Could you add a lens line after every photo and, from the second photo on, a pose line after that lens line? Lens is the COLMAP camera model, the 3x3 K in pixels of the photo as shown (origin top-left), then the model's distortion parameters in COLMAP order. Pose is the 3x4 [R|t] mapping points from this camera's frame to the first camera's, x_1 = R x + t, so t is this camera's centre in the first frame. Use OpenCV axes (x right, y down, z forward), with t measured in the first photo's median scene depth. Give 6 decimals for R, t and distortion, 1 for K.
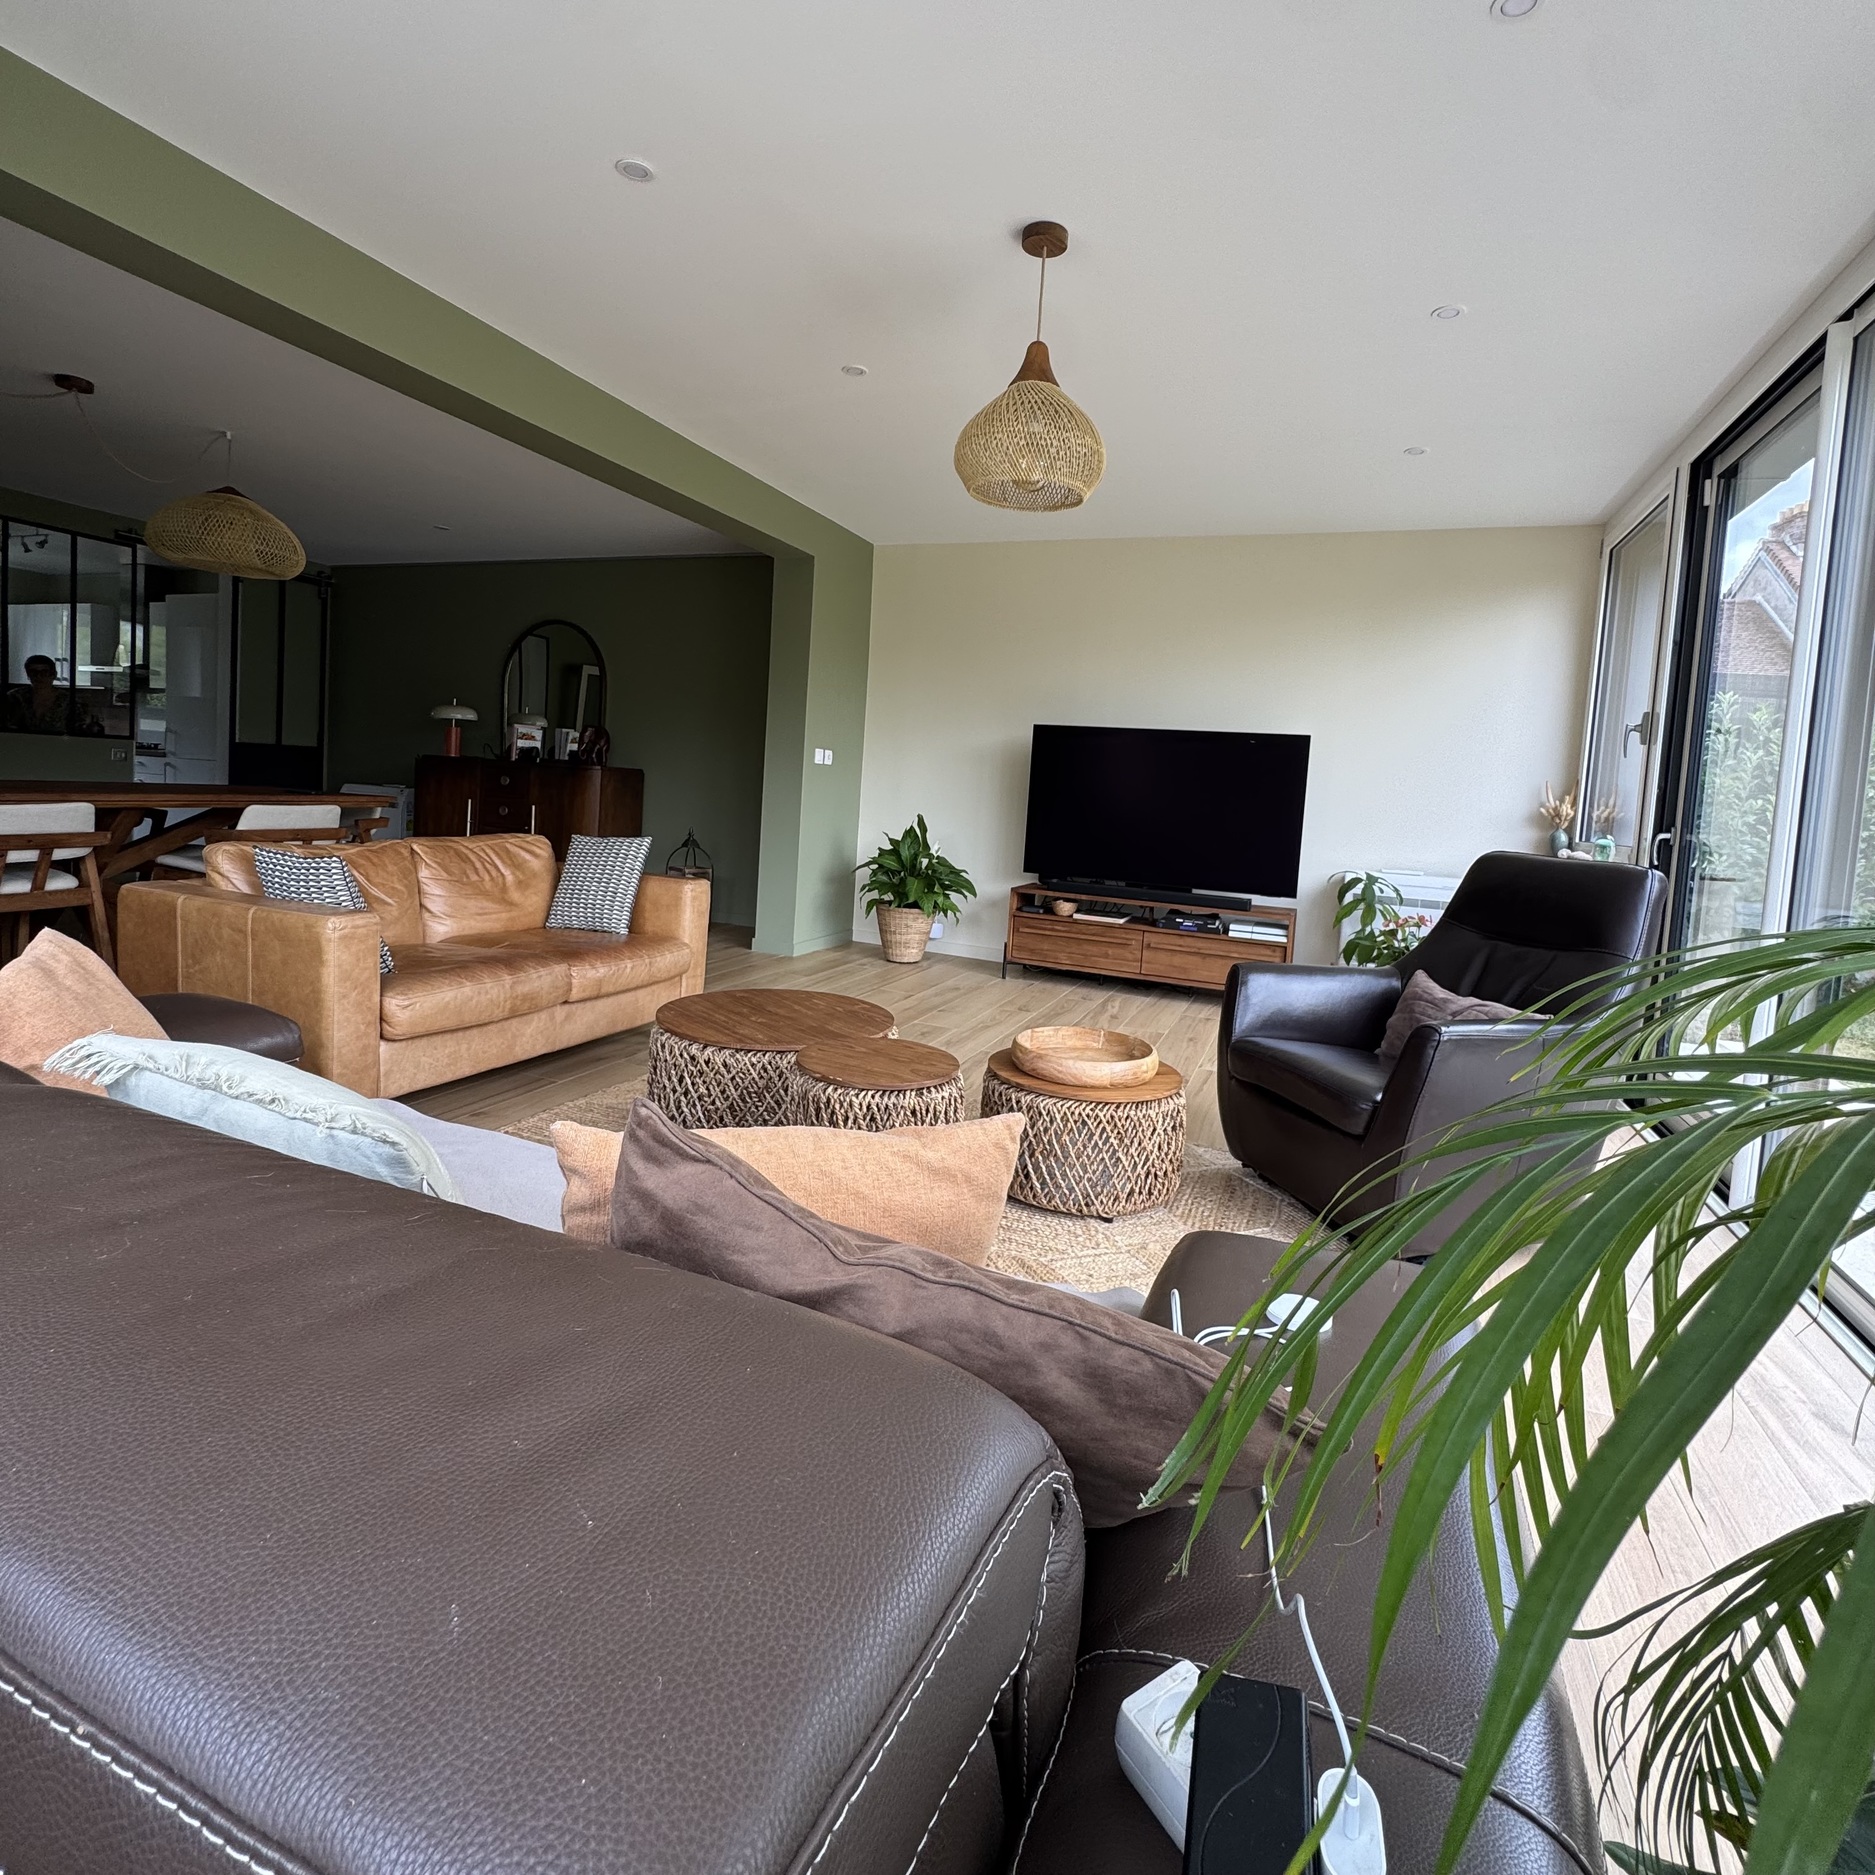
lens RADIAL K [[995.9, 0, 934.4], [0, 995.9, 847.8], [0, 0, 1]] dist [-0.005534, 0.000868]
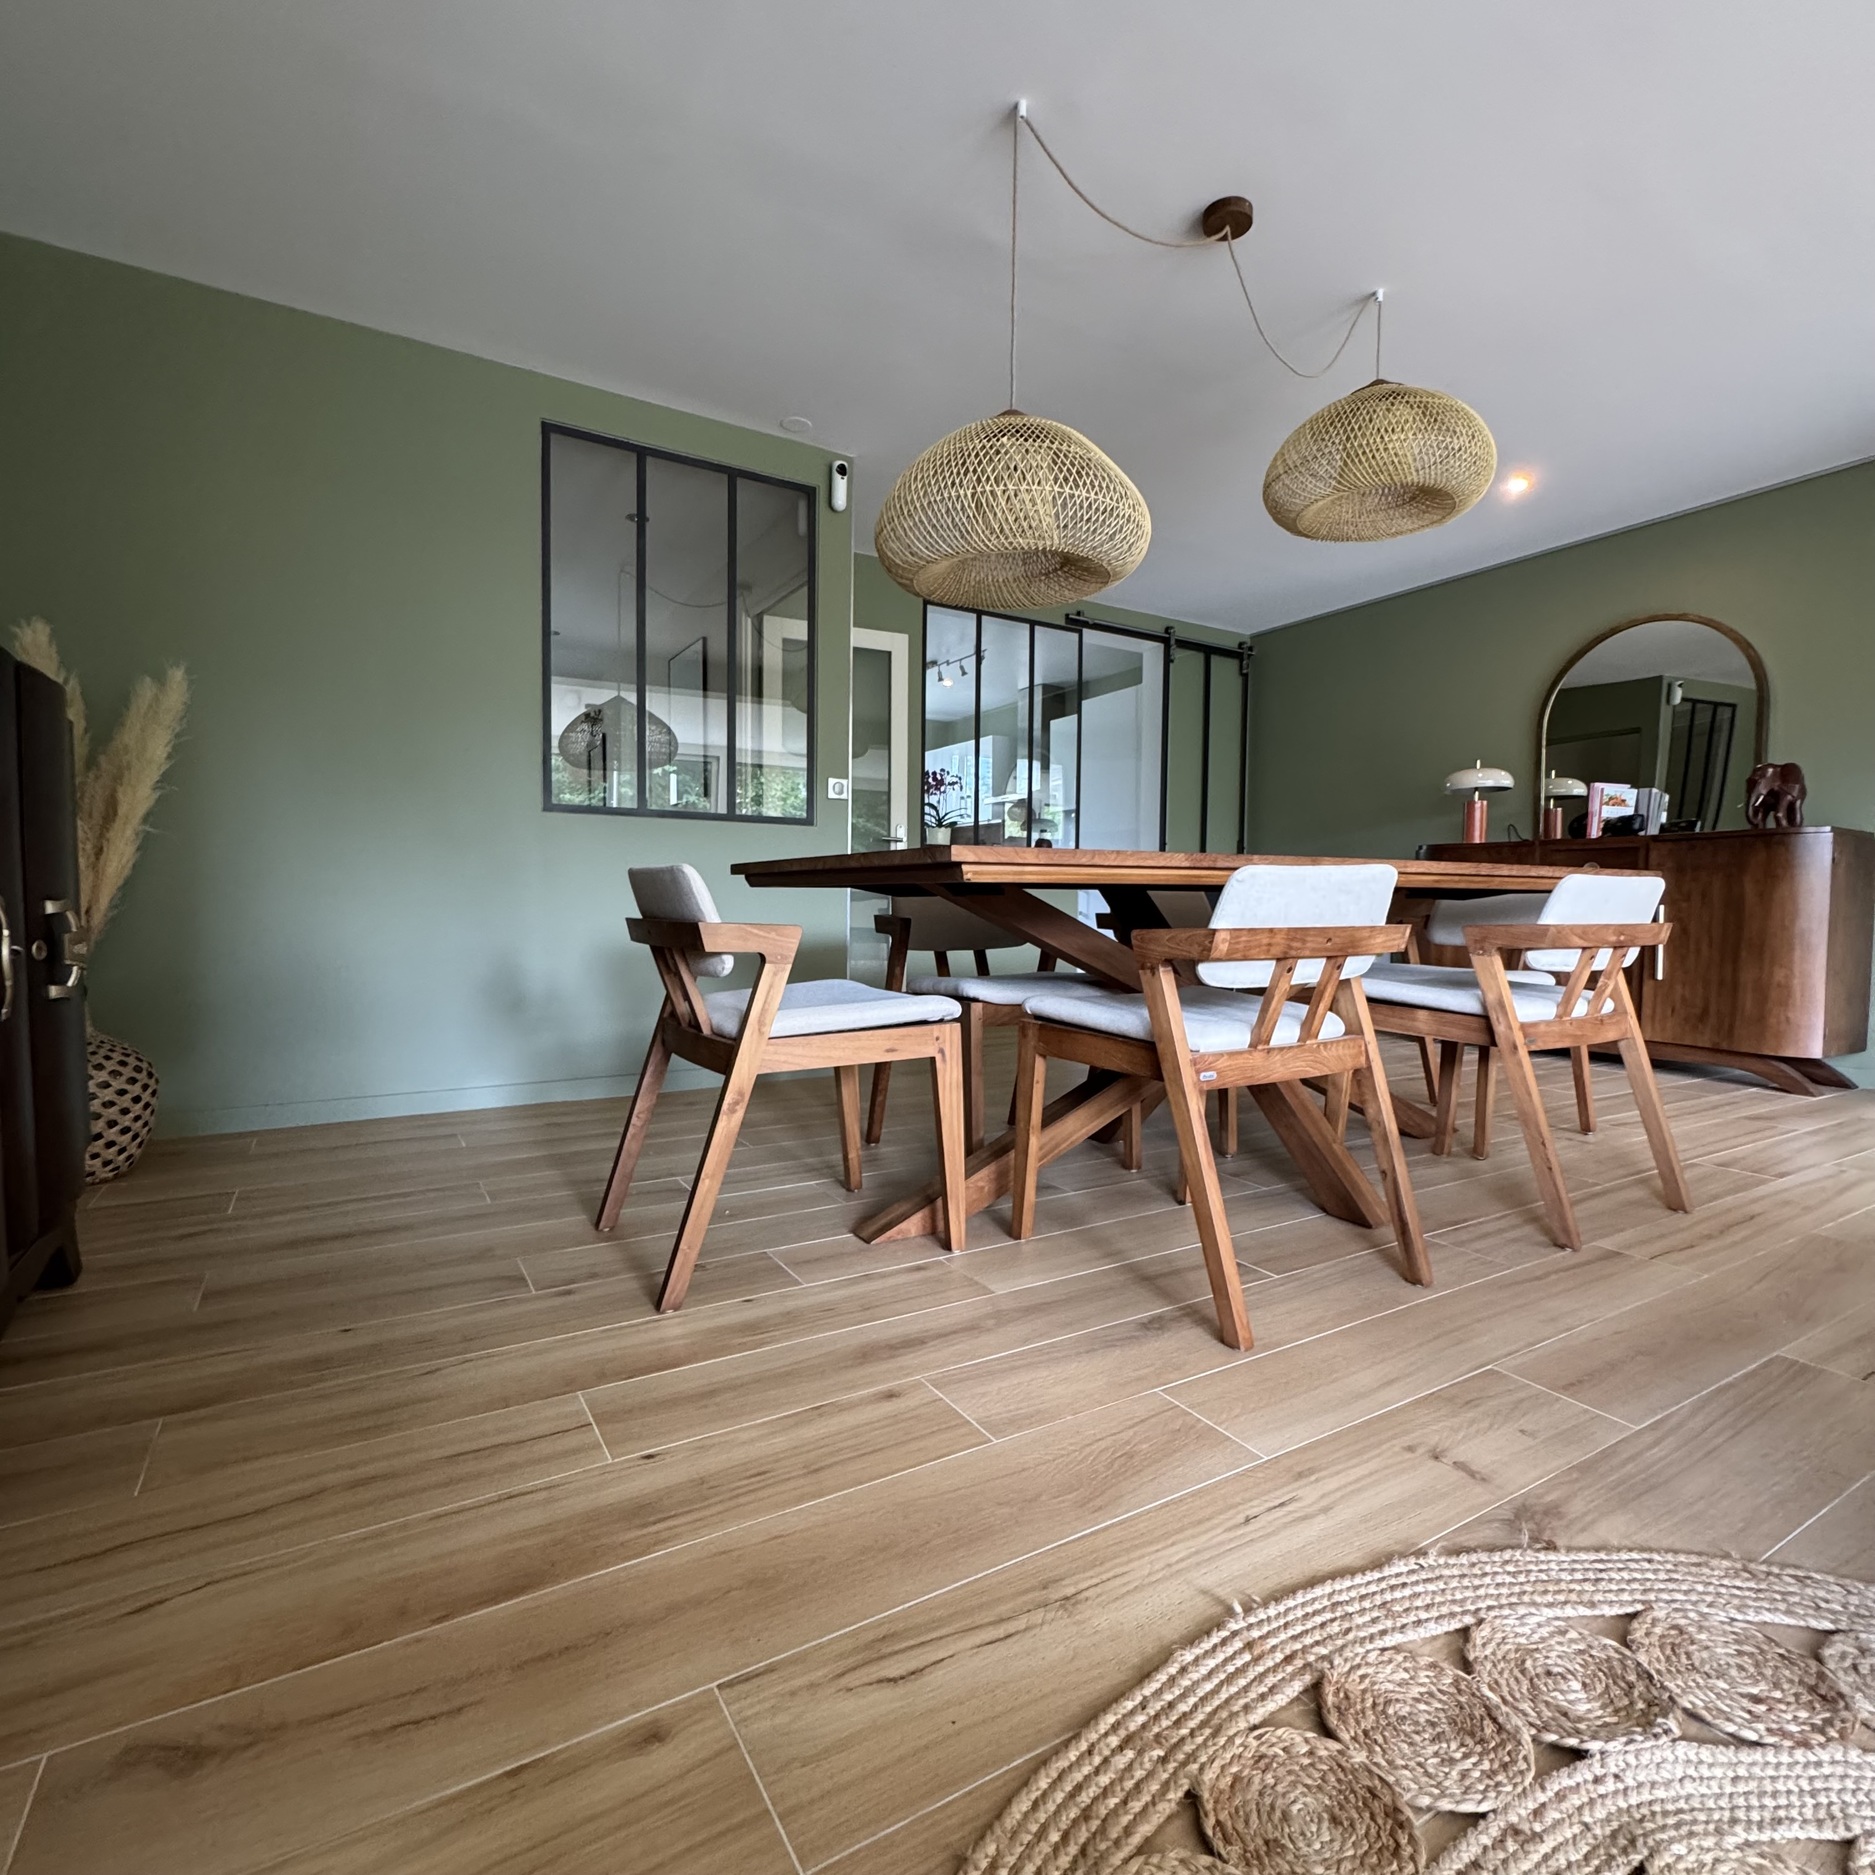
lens RADIAL K [[995.9, 0, 935.8], [0, 995.9, 946.5], [0, 0, 1]] dist [-0.005534, 0.000868]
pose [[0.792860, -0.030790, -0.608625, -0.420417], [0.003858, 0.998956, -0.045511, 0.009863], [0.609391, 0.033736, 0.792152, 0.266830]]
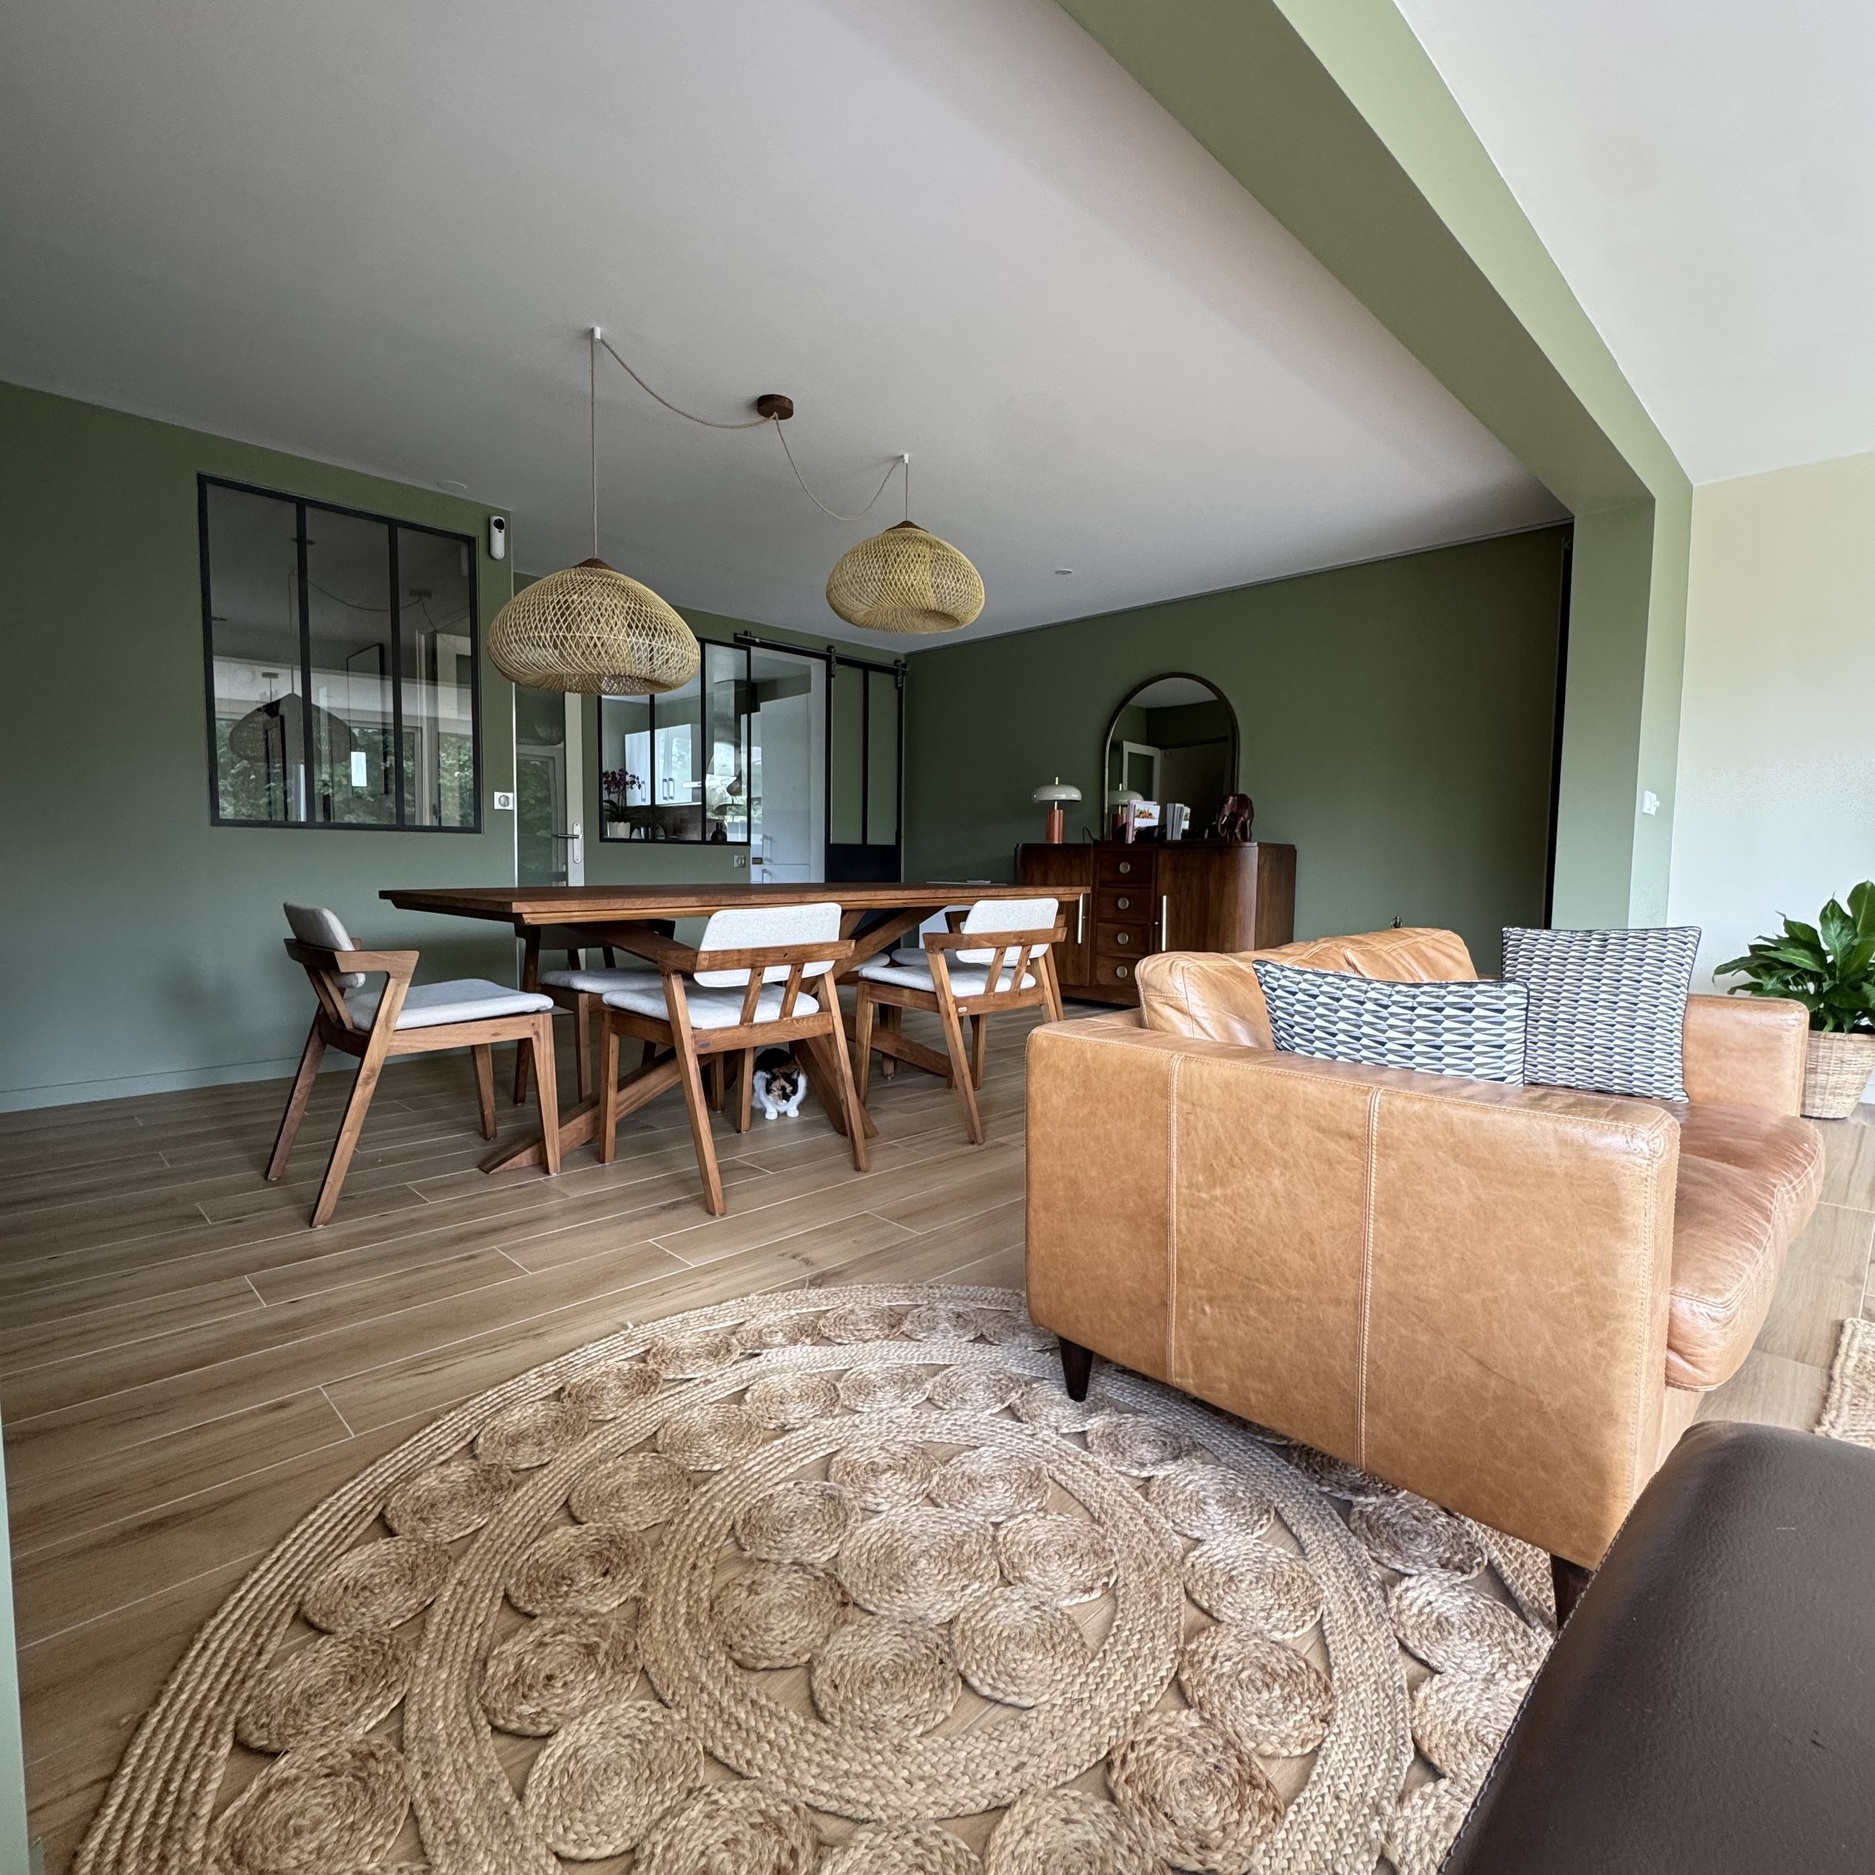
lens RADIAL K [[995.9, 0, 935.9], [0, 995.9, 936.8], [0, 0, 1]] dist [-0.005534, 0.000868]
pose [[0.916825, -0.025078, -0.398500, -0.271346], [0.023619, 0.999684, -0.008573, -0.006333], [0.398590, -0.001552, 0.917128, 0.183228]]
